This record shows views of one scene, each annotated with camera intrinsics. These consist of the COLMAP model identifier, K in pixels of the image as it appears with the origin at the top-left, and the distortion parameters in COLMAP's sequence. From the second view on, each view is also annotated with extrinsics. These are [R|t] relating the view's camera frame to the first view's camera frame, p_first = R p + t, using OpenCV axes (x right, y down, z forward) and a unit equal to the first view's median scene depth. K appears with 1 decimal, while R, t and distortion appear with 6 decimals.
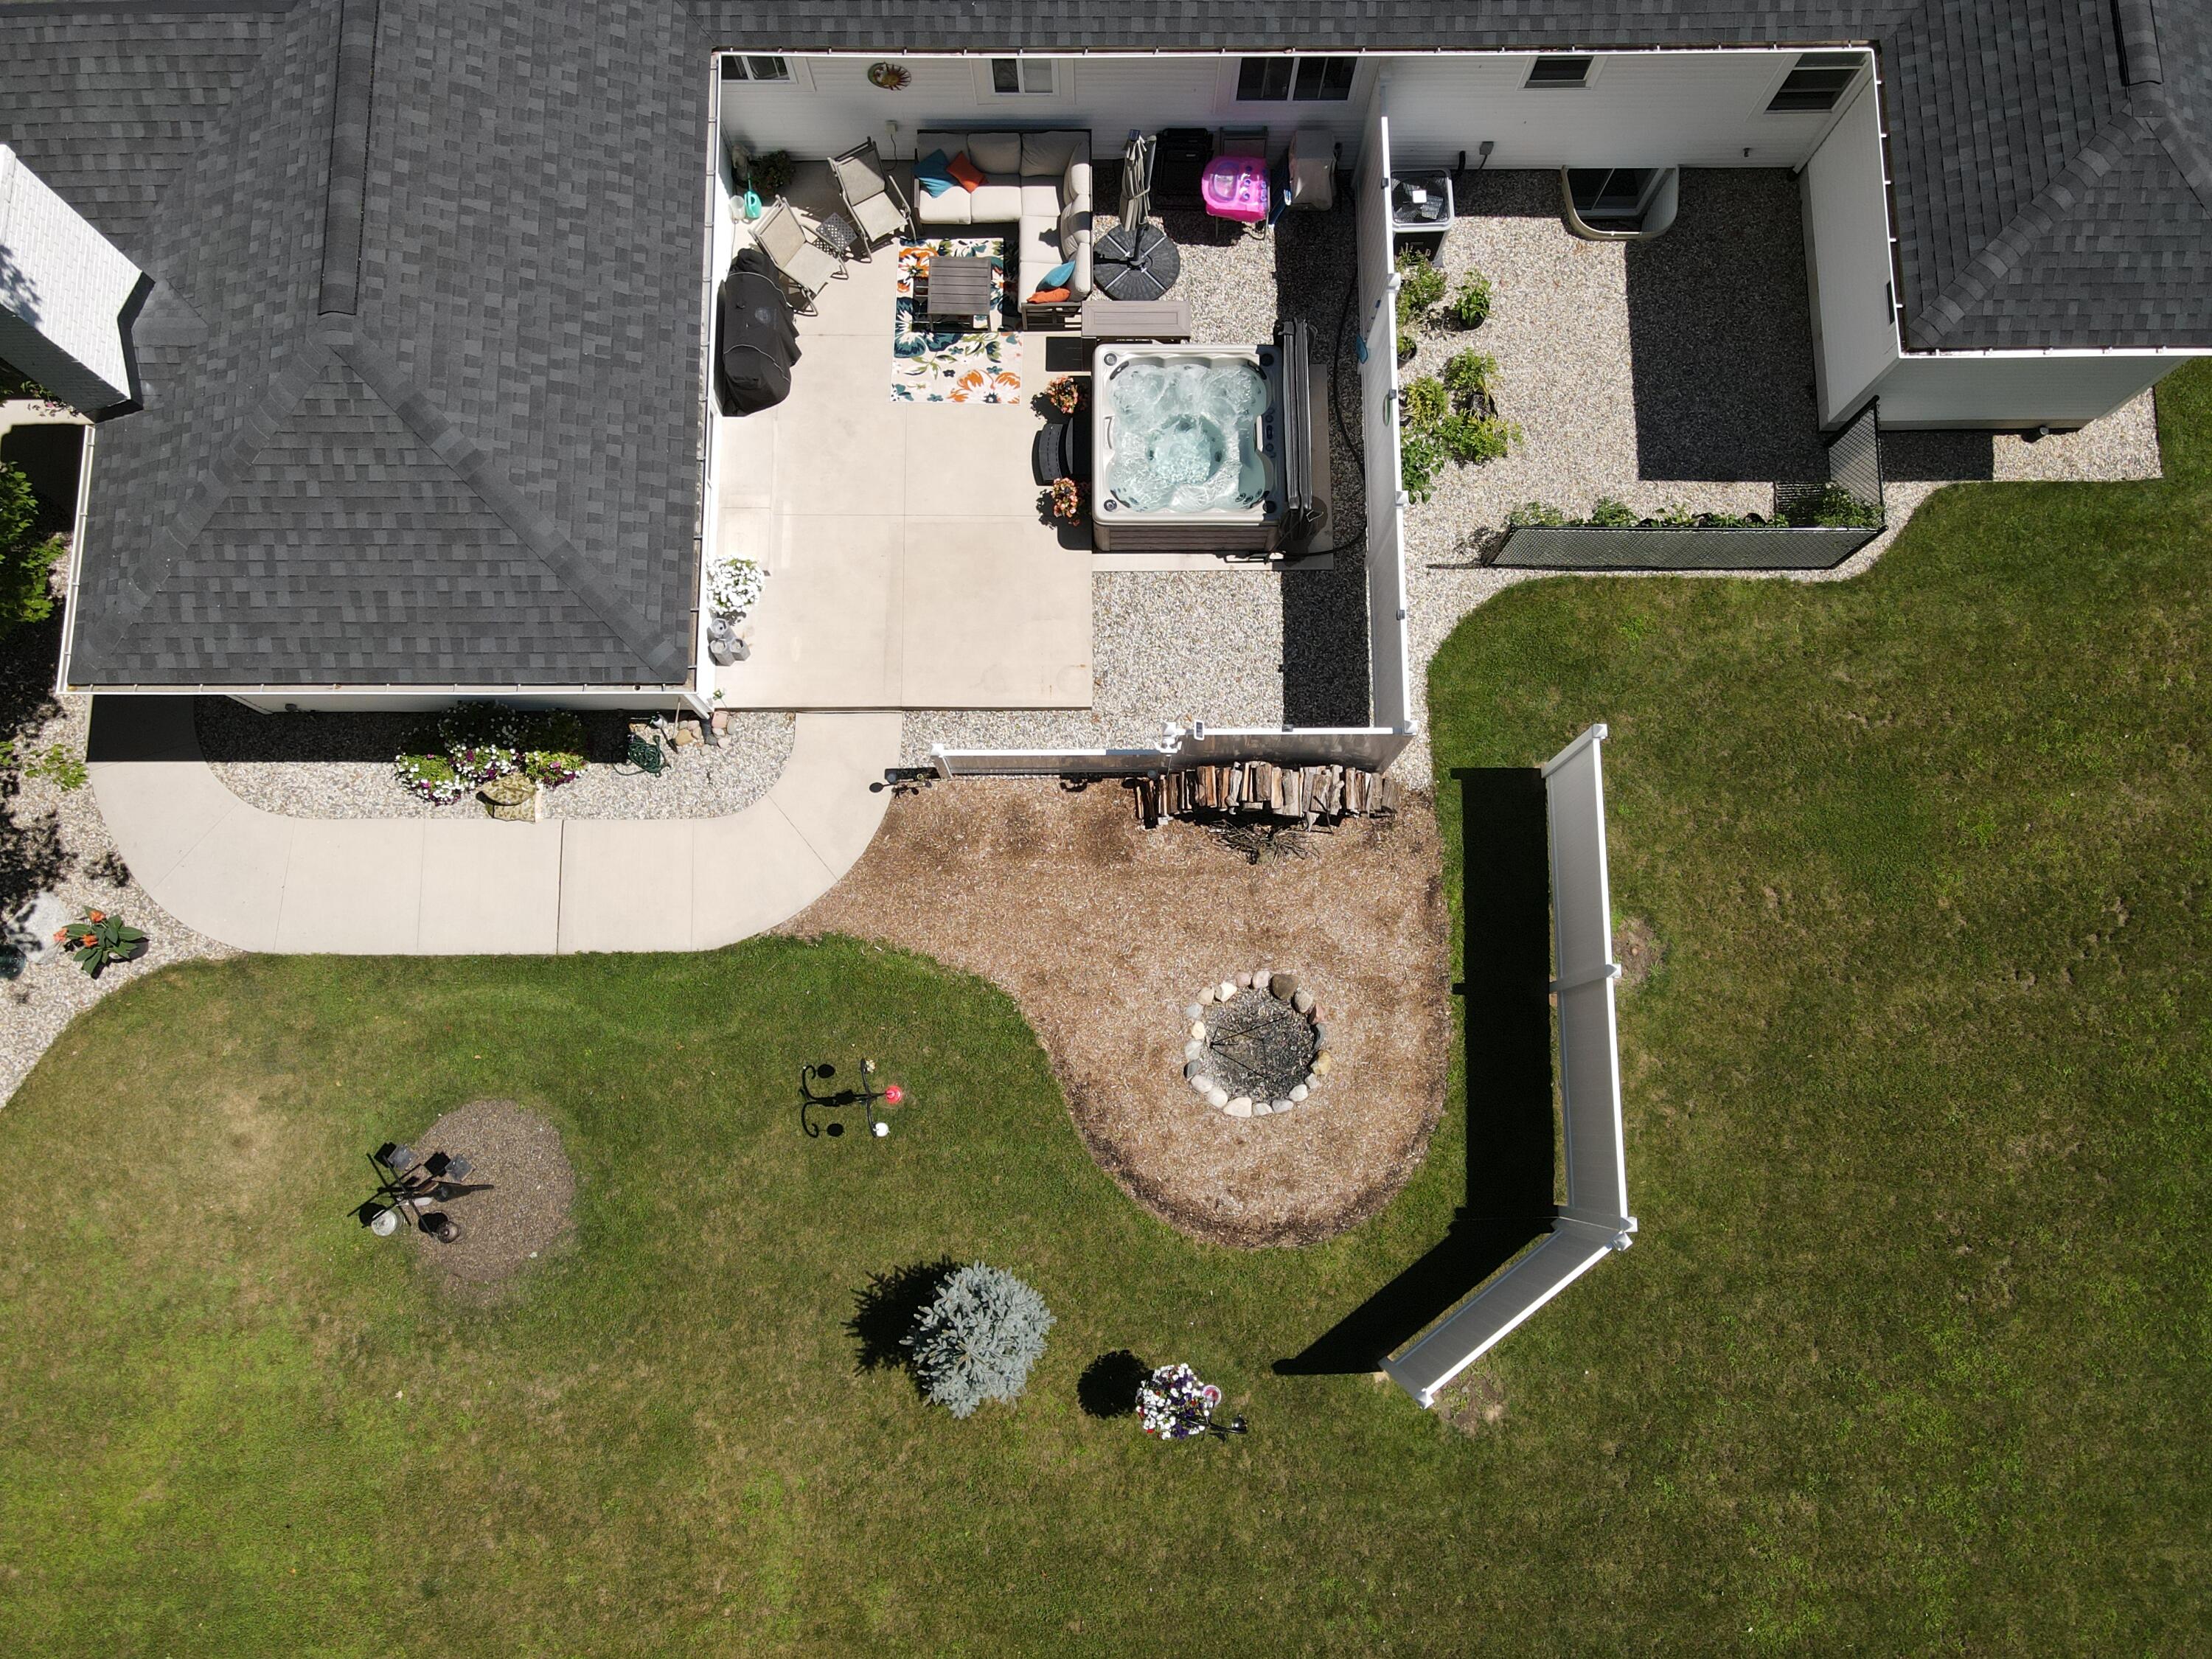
lens RADIAL K [[1608.2, 0, 1102.5], [0, 1608.2, 816.9], [0, 0, 1]] dist [0.015276, 0.005415]
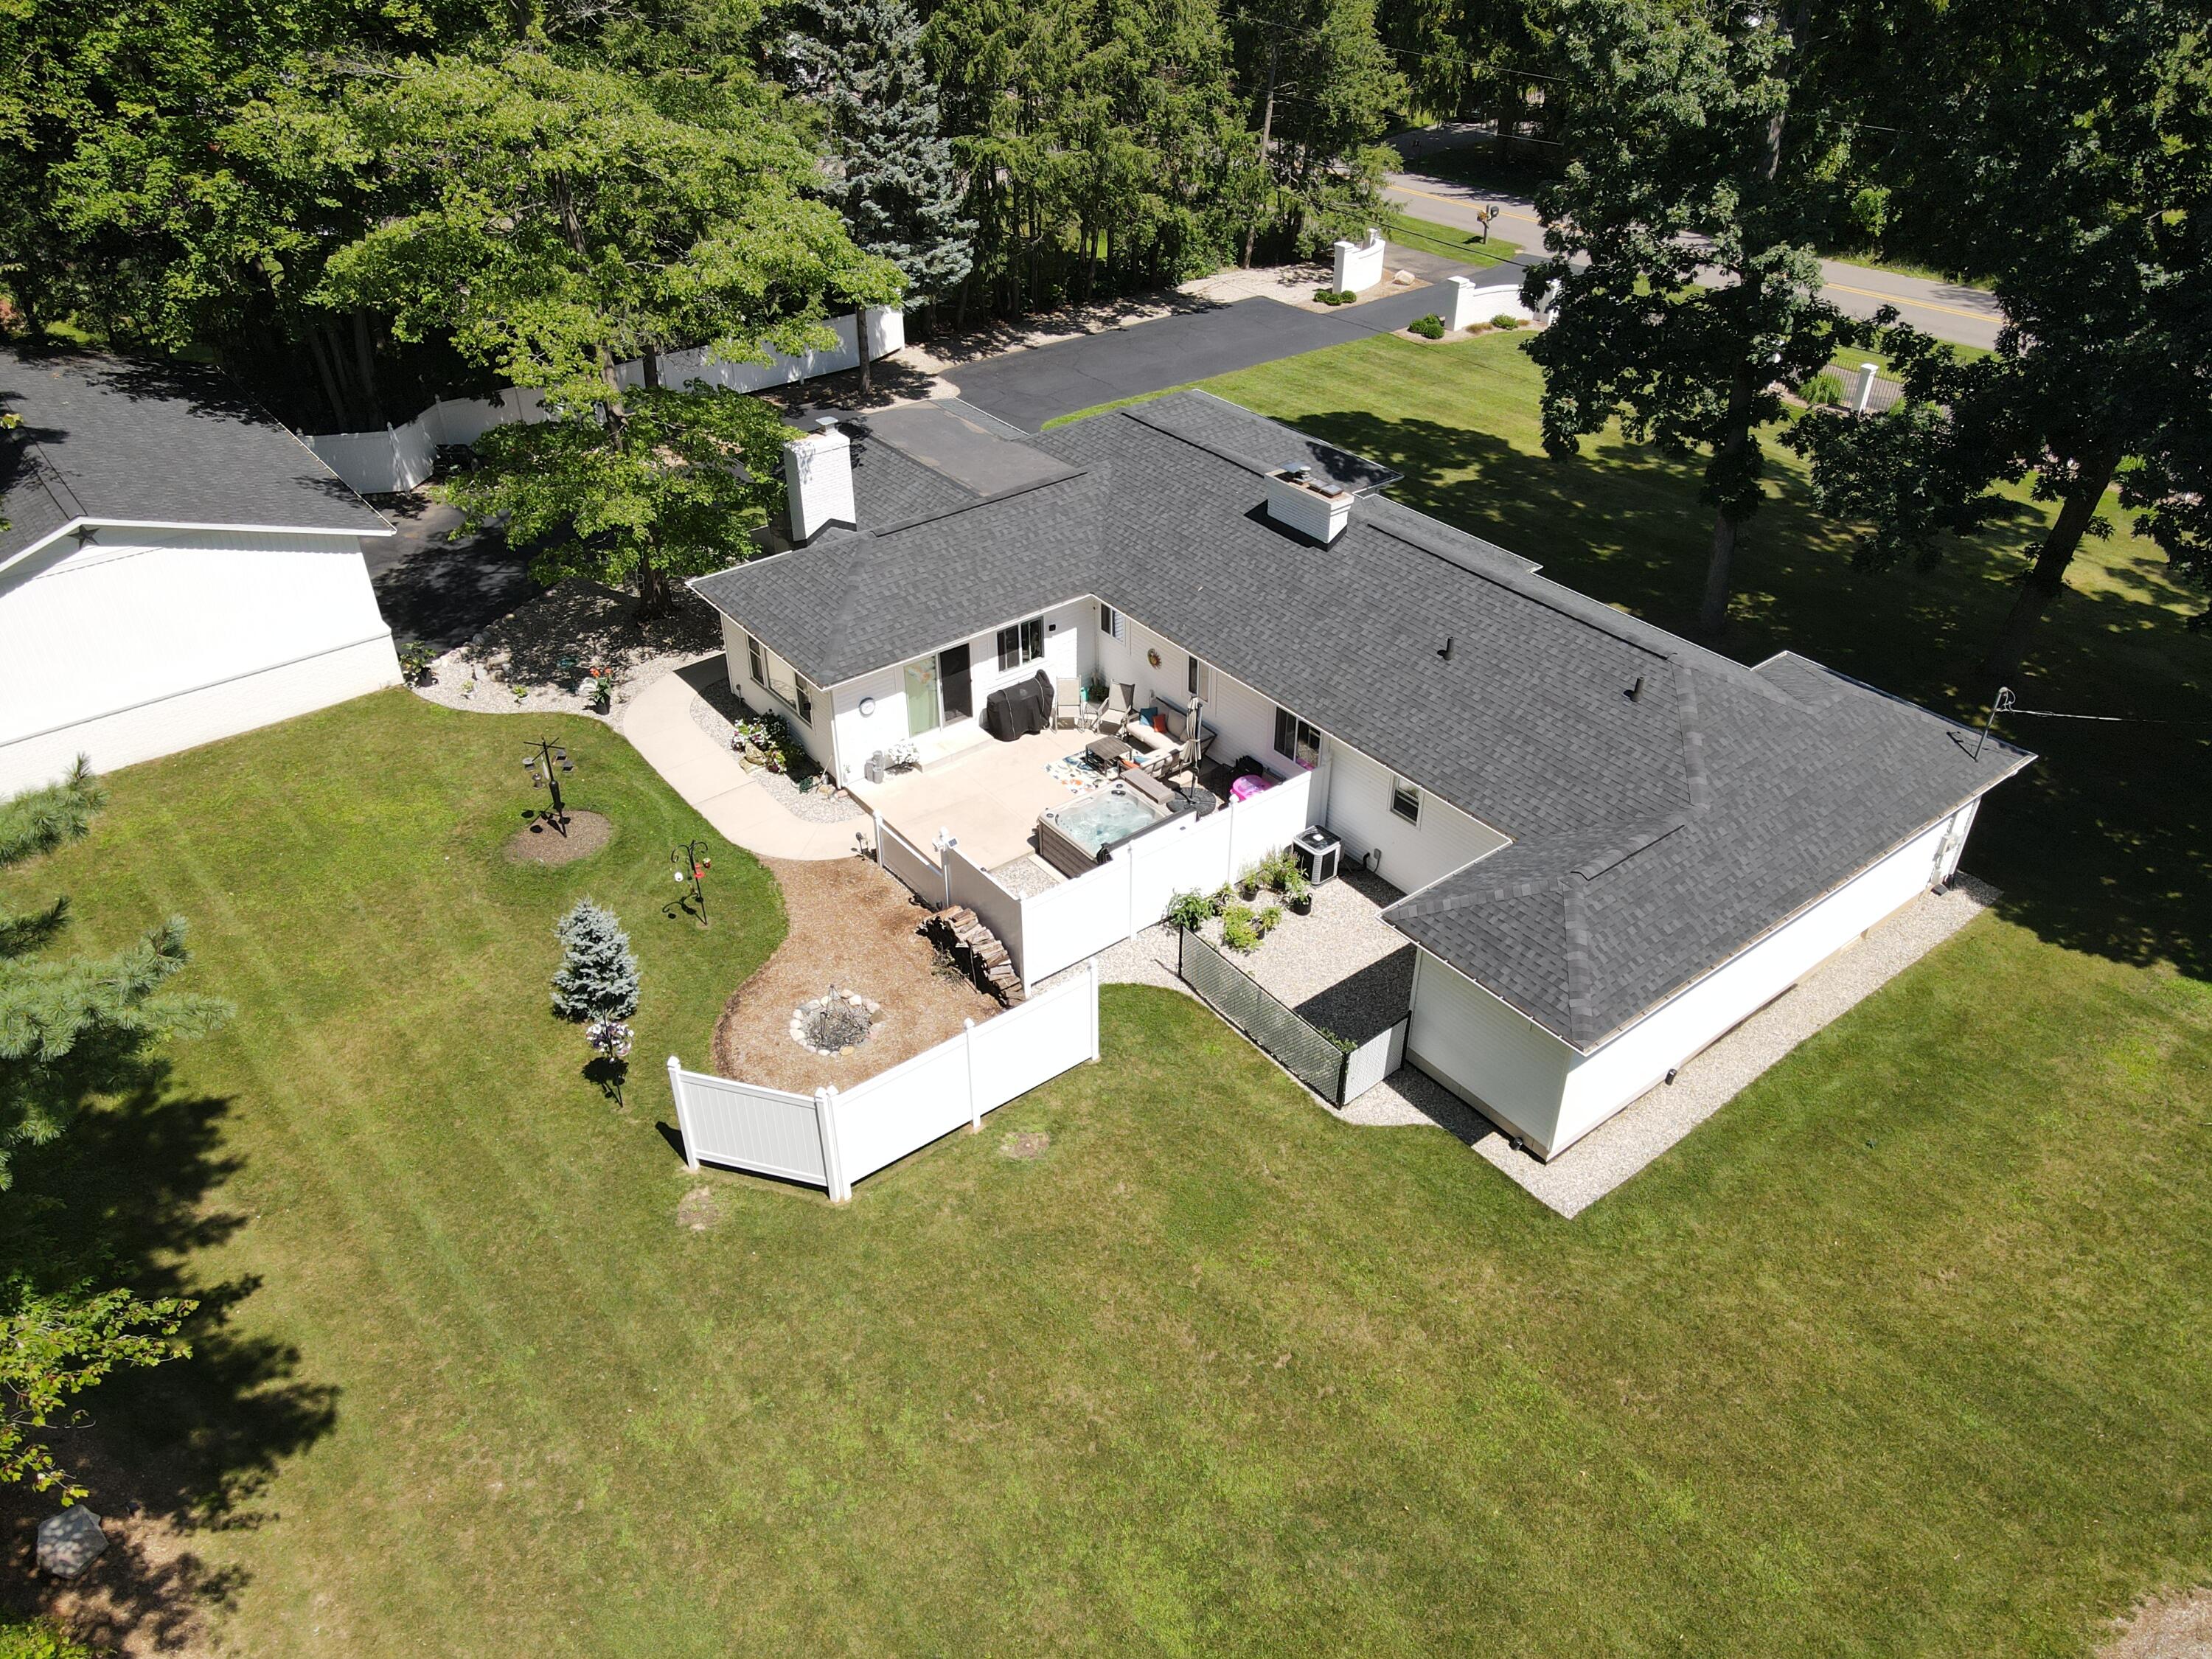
lens RADIAL K [[1608.2, 0, 1116.6], [0, 1608.2, 843.3], [0, 0, 1]] dist [0.015276, 0.005415]
pose [[0.616244, 0.453134, -0.644138, 1.188253], [-0.774815, 0.495352, -0.392795, 0.455132], [0.141086, 0.741145, 0.656353, -0.134176]]
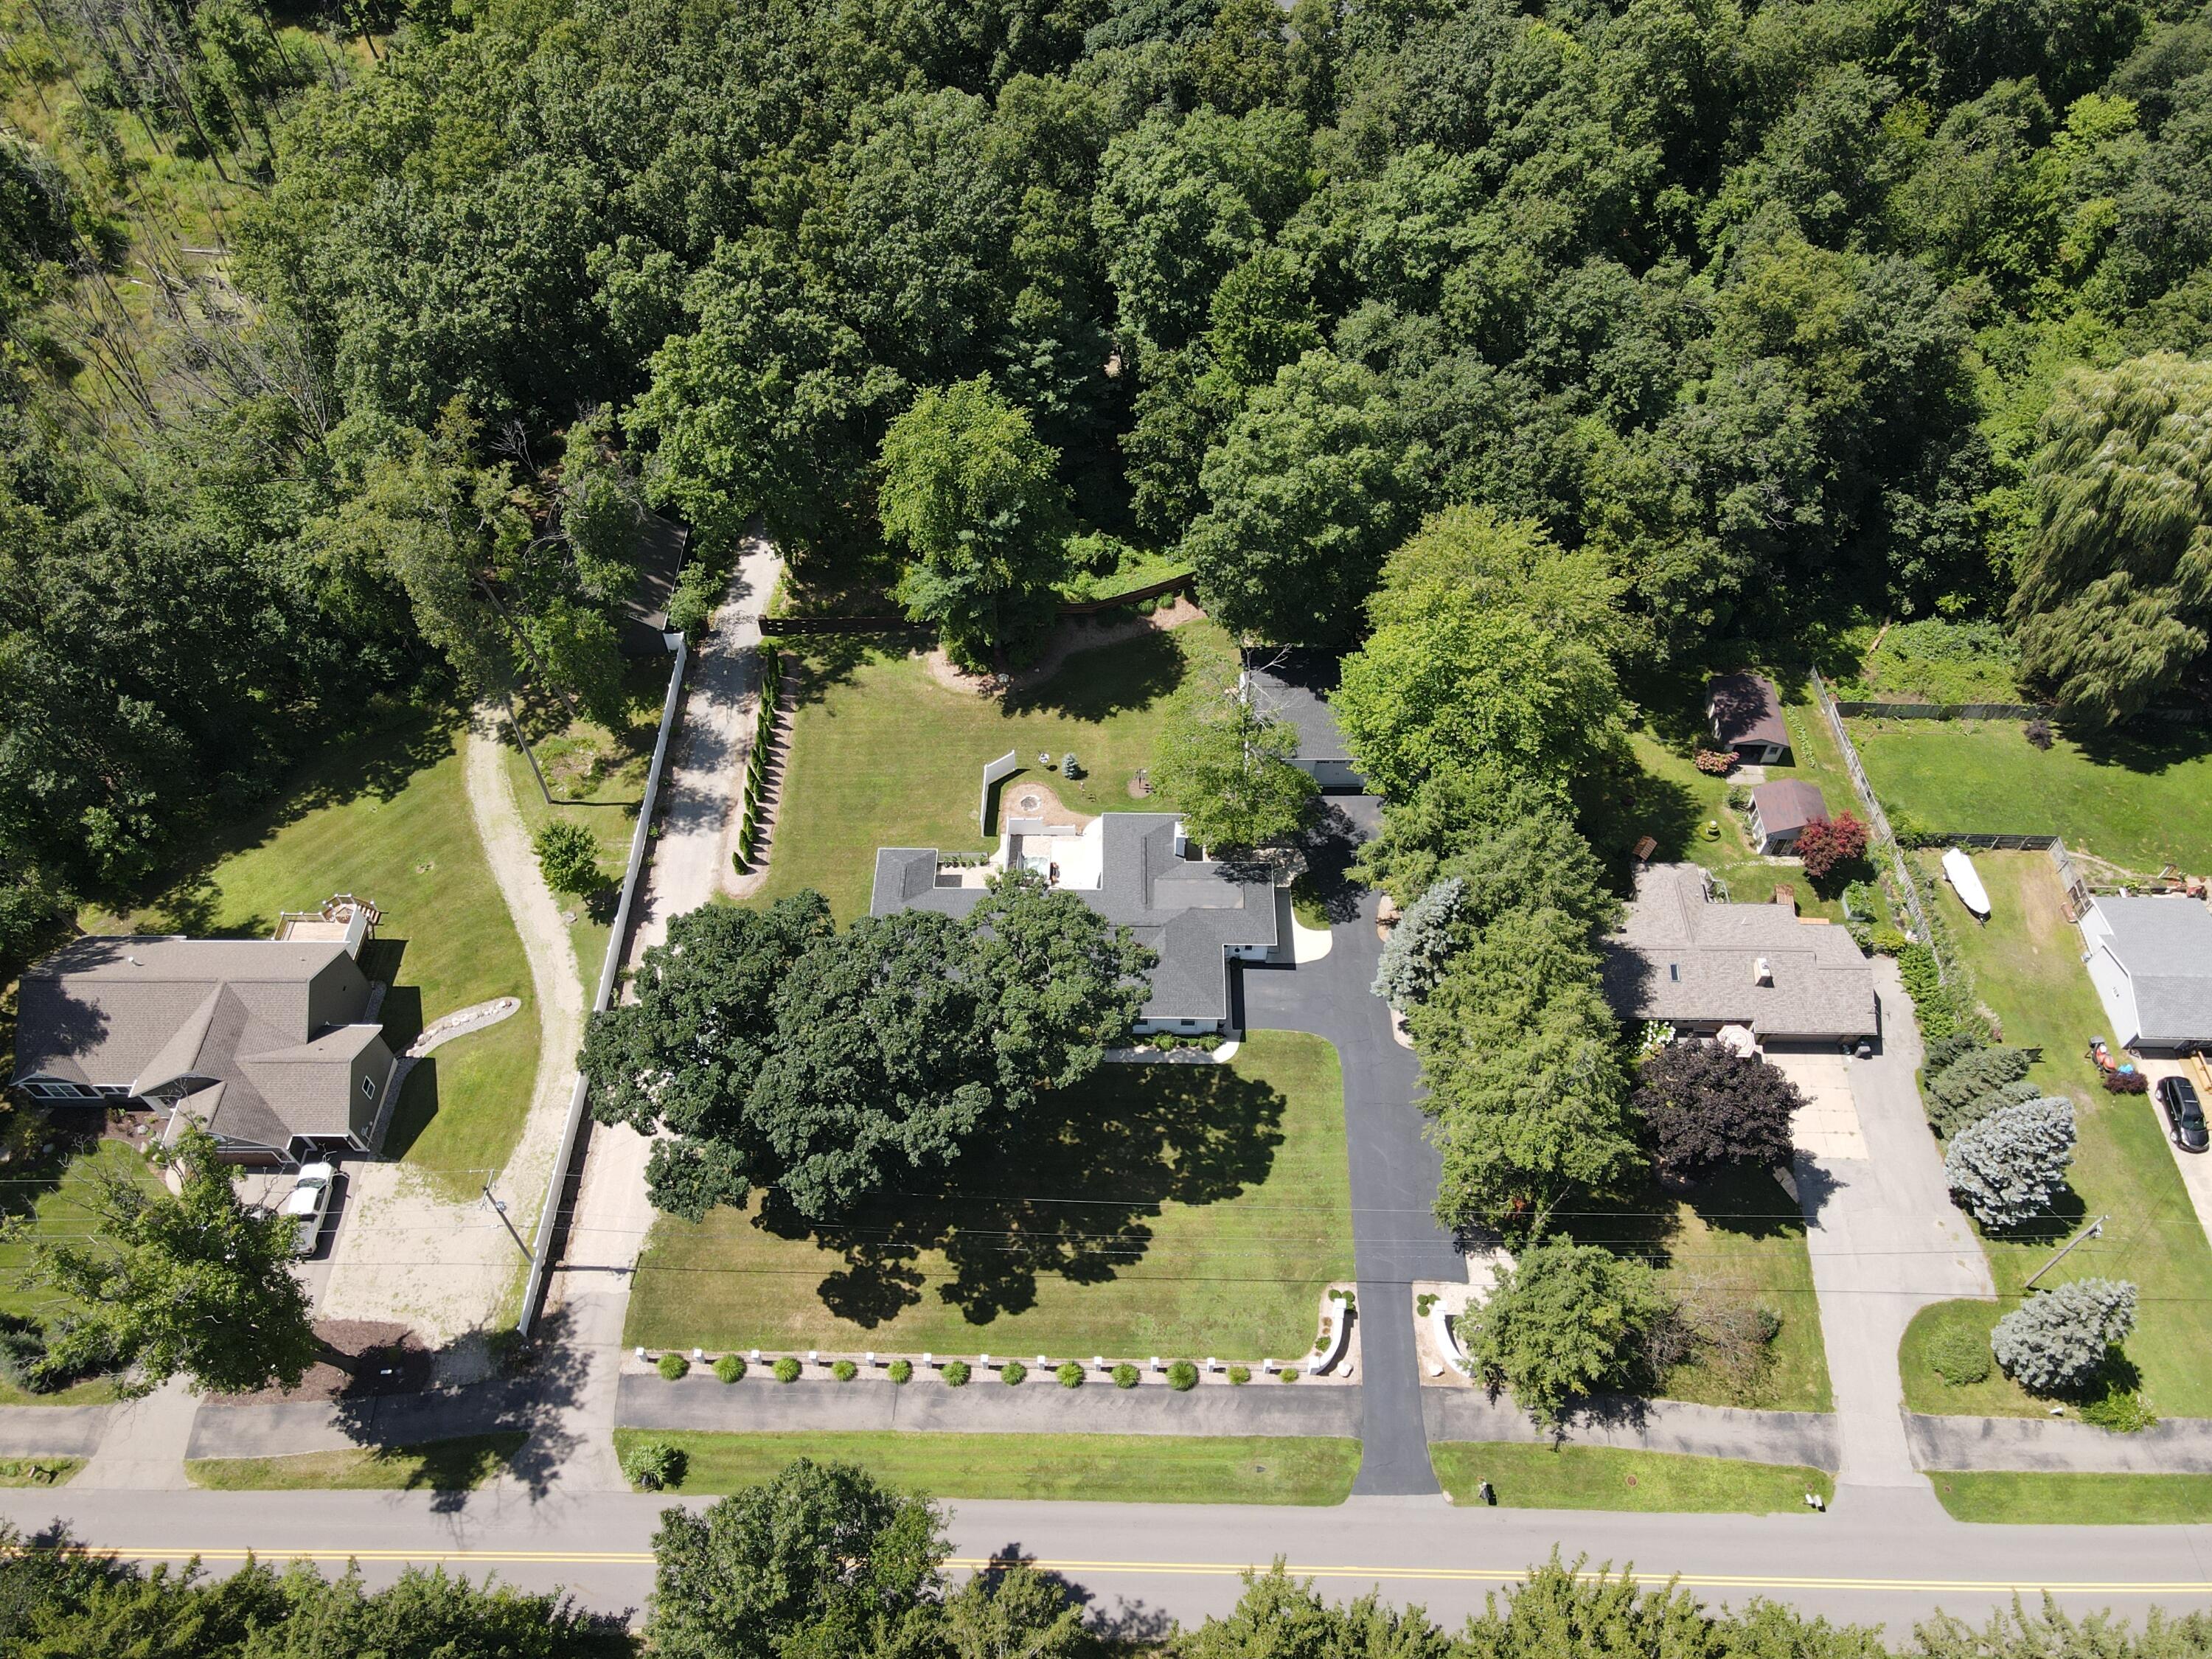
lens RADIAL K [[1608.2, 0, 1112.6], [0, 1608.2, 831.9], [0, 0, 1]] dist [0.015276, 0.005415]
pose [[-0.999806, -0.017767, 0.008491, -0.312032], [0.018370, -0.686236, 0.727147, -4.838646], [-0.007092, 0.727162, 0.686430, -3.555794]]
